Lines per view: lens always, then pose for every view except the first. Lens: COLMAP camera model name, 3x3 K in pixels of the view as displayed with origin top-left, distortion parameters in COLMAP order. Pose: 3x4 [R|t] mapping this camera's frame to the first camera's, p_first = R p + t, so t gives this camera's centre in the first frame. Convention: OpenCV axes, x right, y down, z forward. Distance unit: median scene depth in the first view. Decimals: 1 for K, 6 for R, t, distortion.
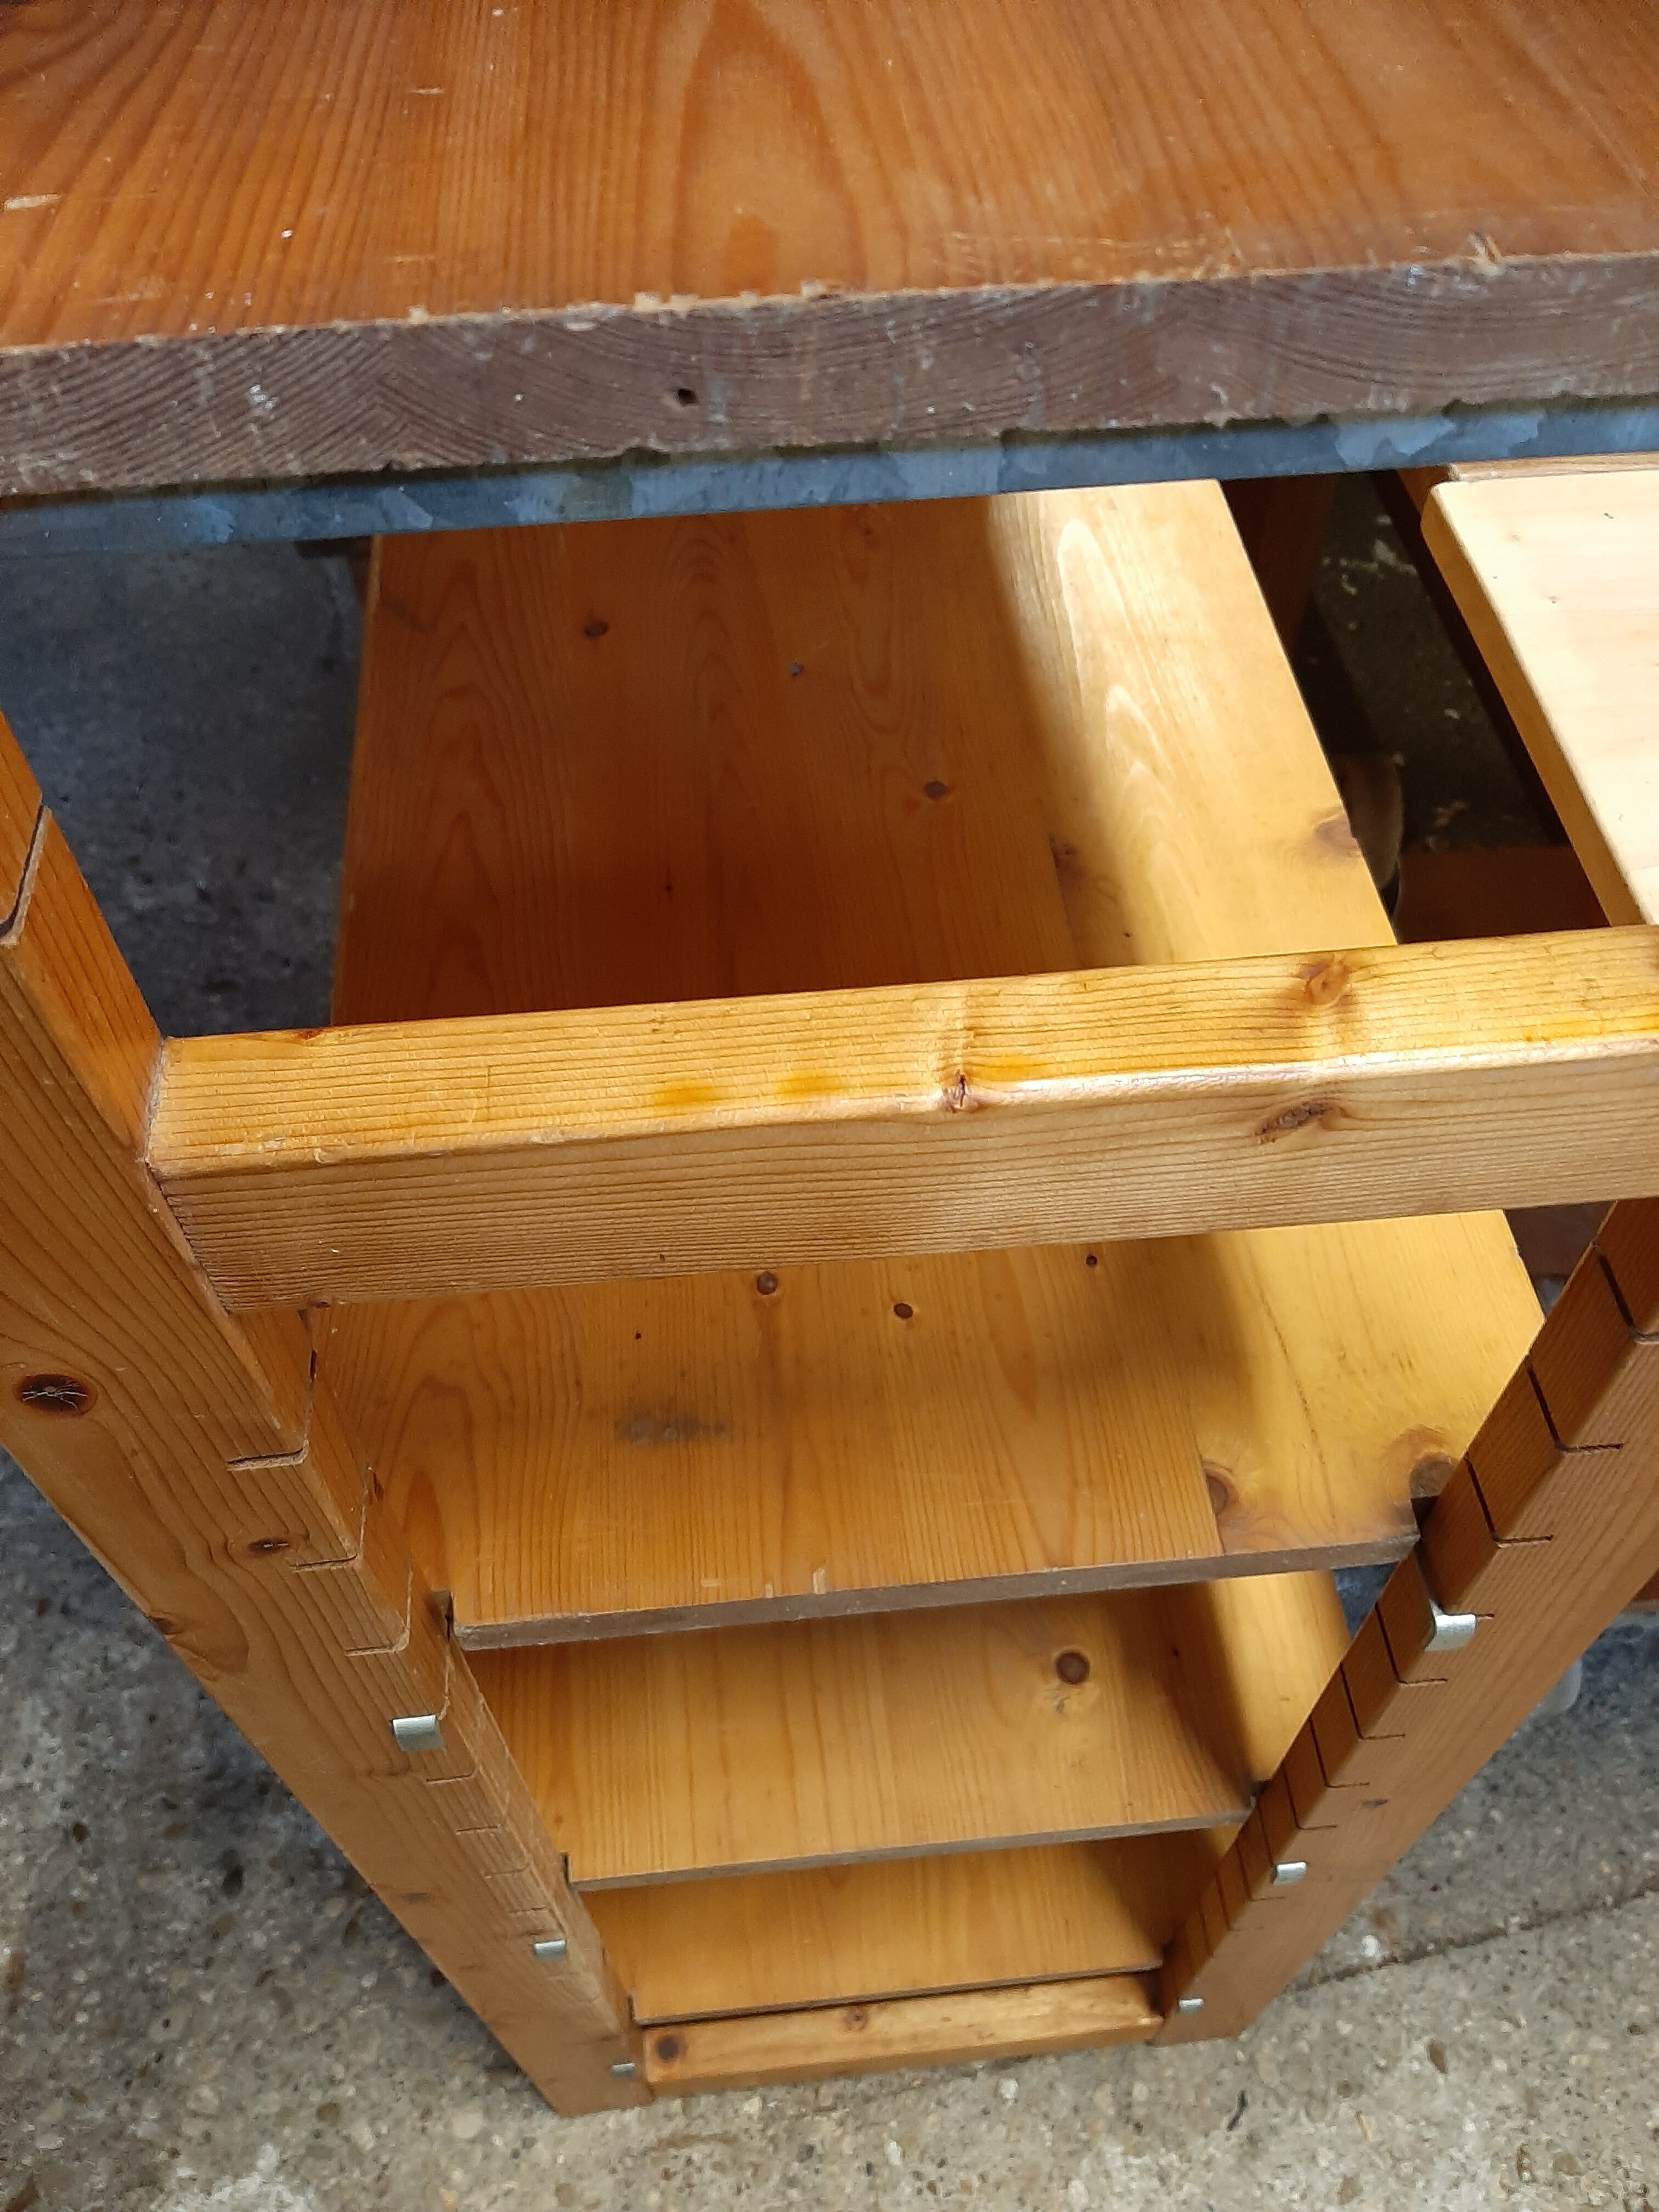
lens RADIAL K [[1765.7, 0, 821.3], [0, 1765.7, 1103.7], [0, 0, 1]] dist [0.033413, -0.089050]
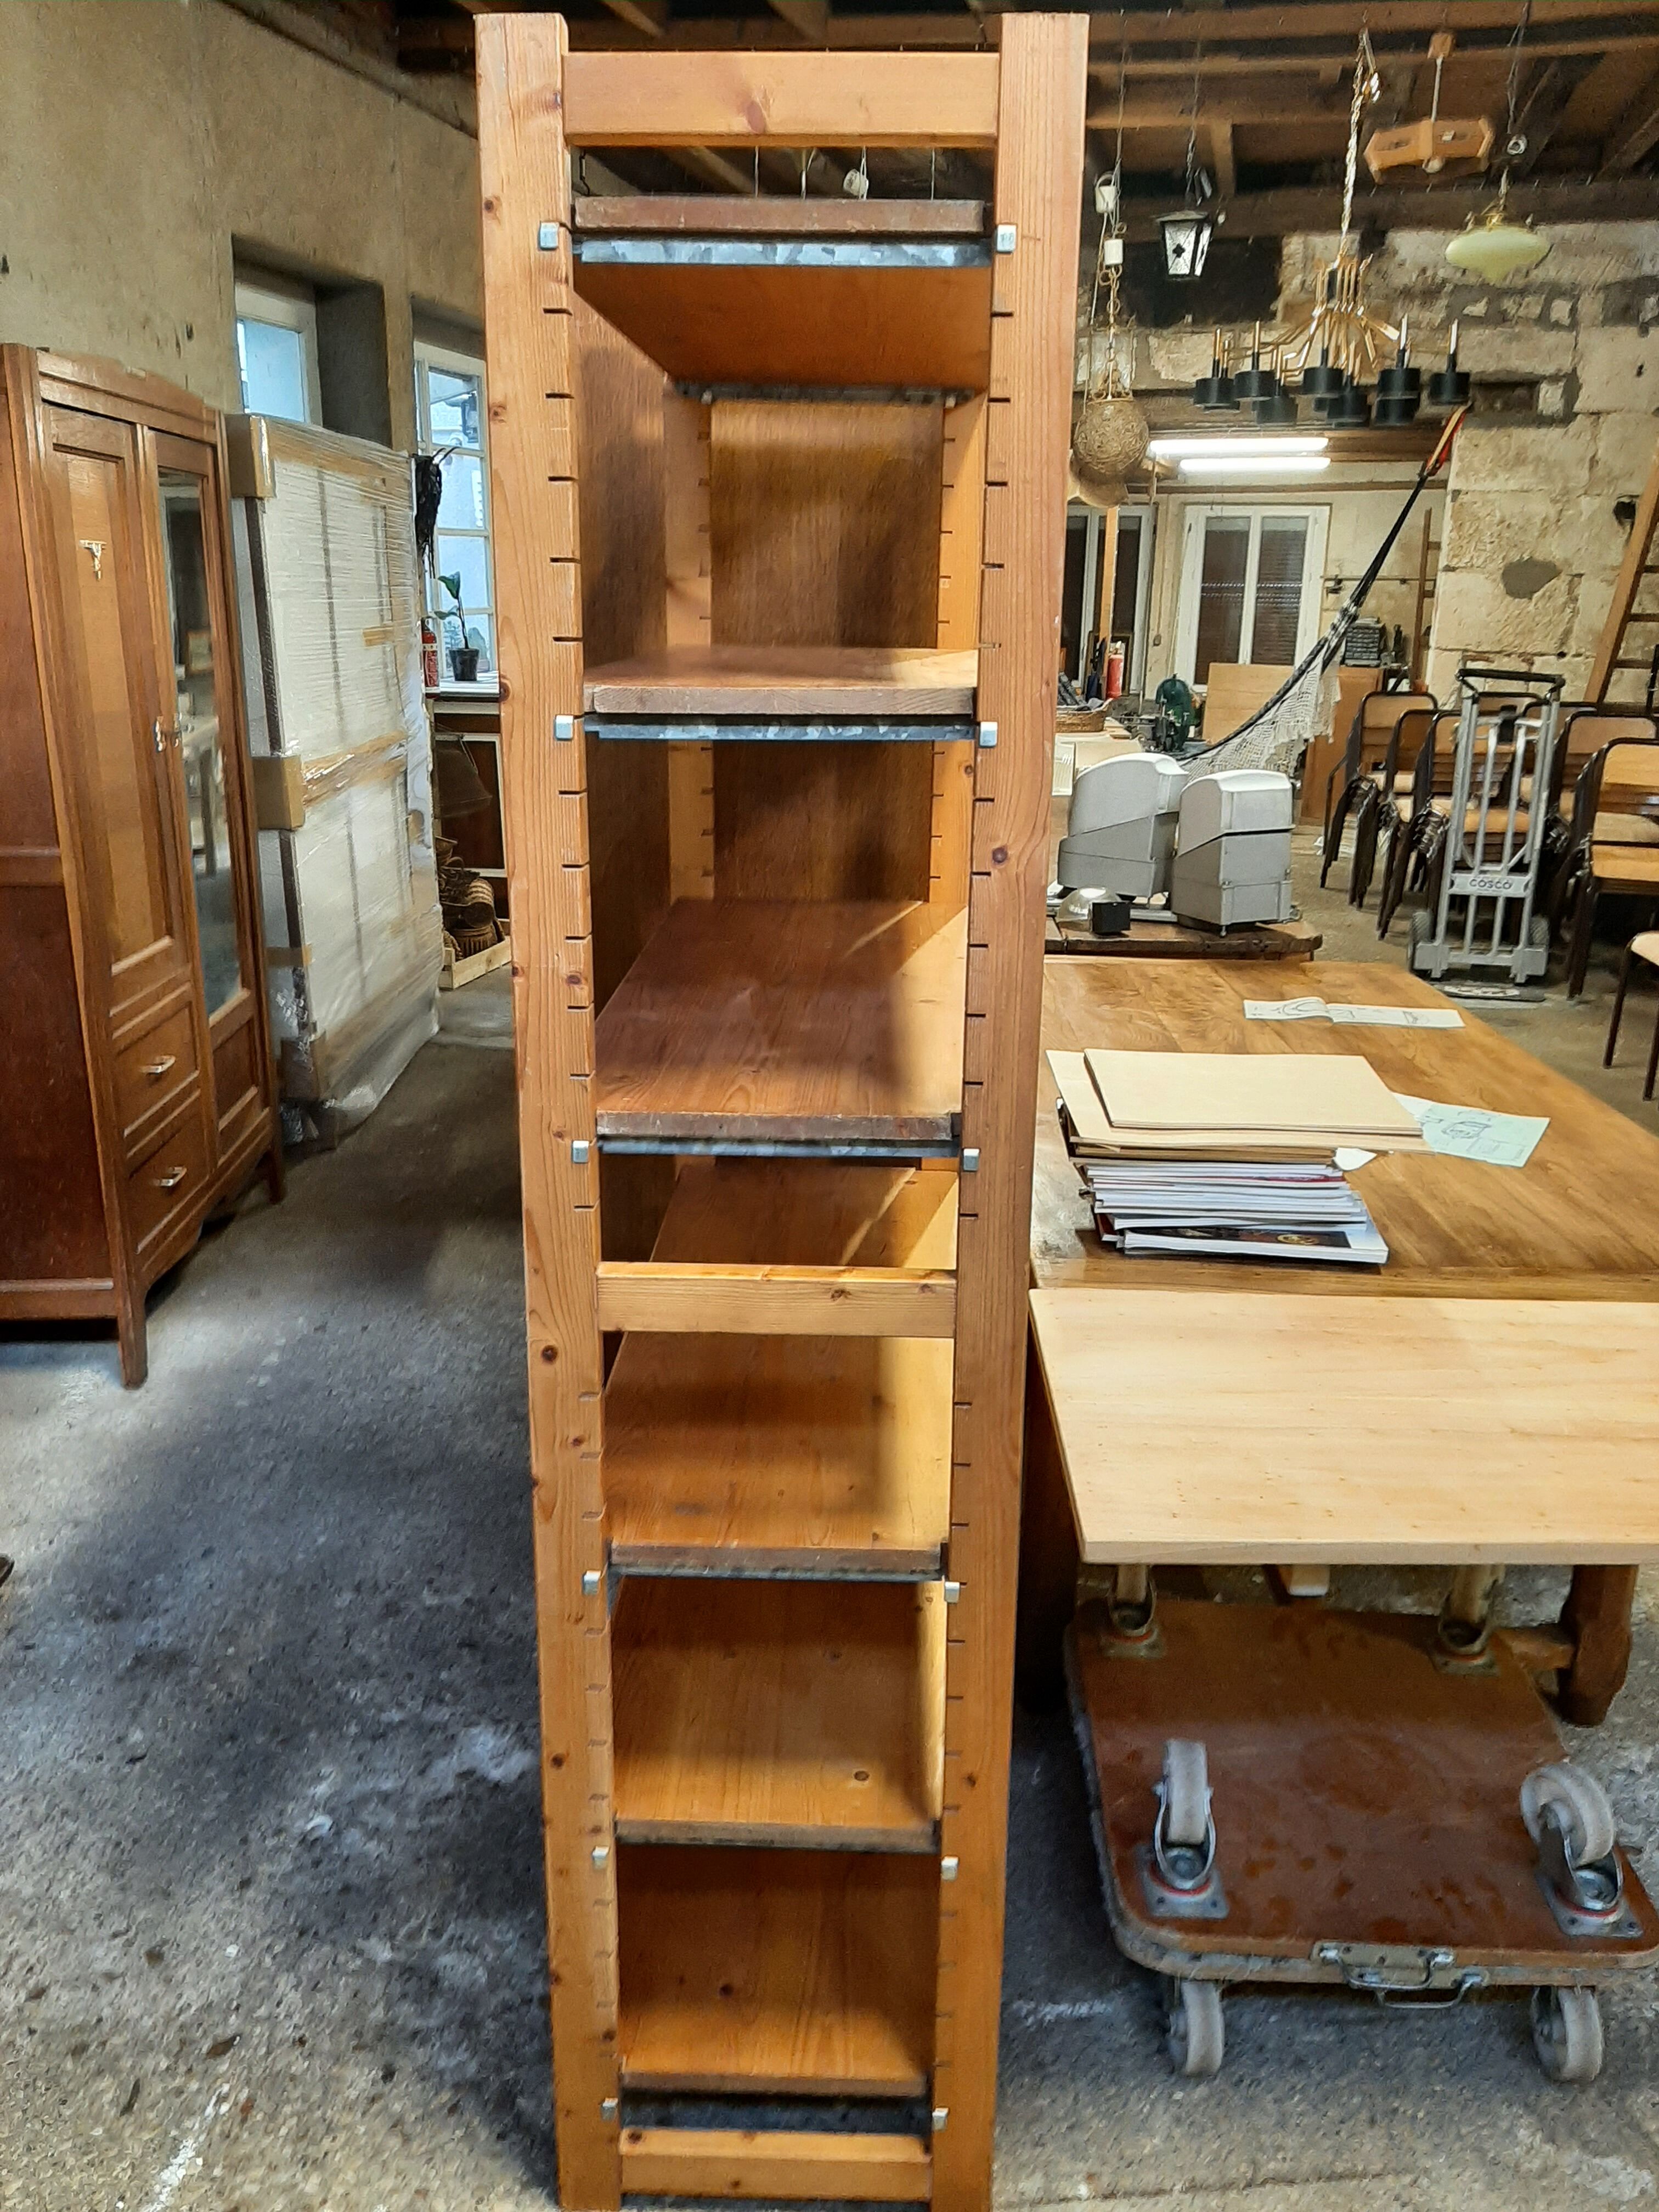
lens RADIAL K [[1765.7, 0, 818.9], [0, 1765.7, 1096.8], [0, 0, 1]] dist [0.033413, -0.089050]
pose [[0.990745, 0.060015, -0.121751, 0.208875], [-0.120647, 0.800382, -0.587224, 0.639311], [0.062205, 0.596478, 0.800215, -0.831989]]
